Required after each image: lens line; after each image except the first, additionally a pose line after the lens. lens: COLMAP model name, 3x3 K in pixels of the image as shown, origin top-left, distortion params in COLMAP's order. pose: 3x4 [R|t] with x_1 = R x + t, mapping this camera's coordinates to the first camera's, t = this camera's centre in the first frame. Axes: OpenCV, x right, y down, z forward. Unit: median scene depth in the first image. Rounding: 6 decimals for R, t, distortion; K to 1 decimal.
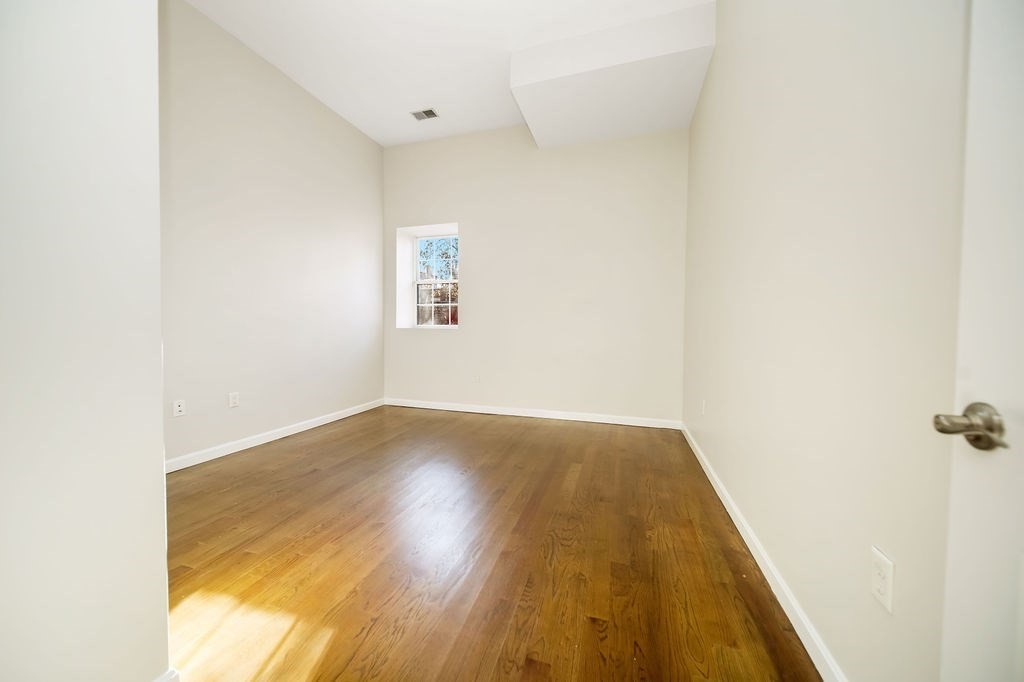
lens RADIAL K [[362.3, 0, 506.8], [0, 362.3, 335.4], [0, 0, 1]] dist [-0.001185, 0.001244]
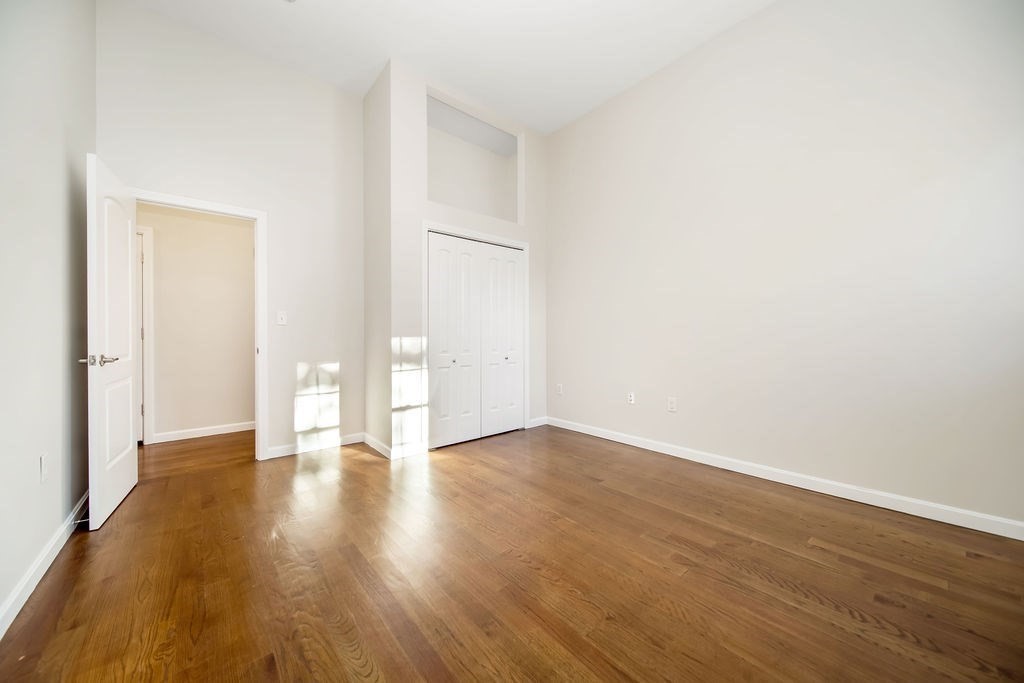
lens RADIAL K [[362.3, 0, 503.2], [0, 362.3, 342.0], [0, 0, 1]] dist [-0.001185, 0.001244]
pose [[-0.525522, 0.008294, -0.850740, 0.443341], [-0.016194, 0.999674, 0.019749, -0.017861], [0.850626, 0.024155, -0.525216, 1.297872]]
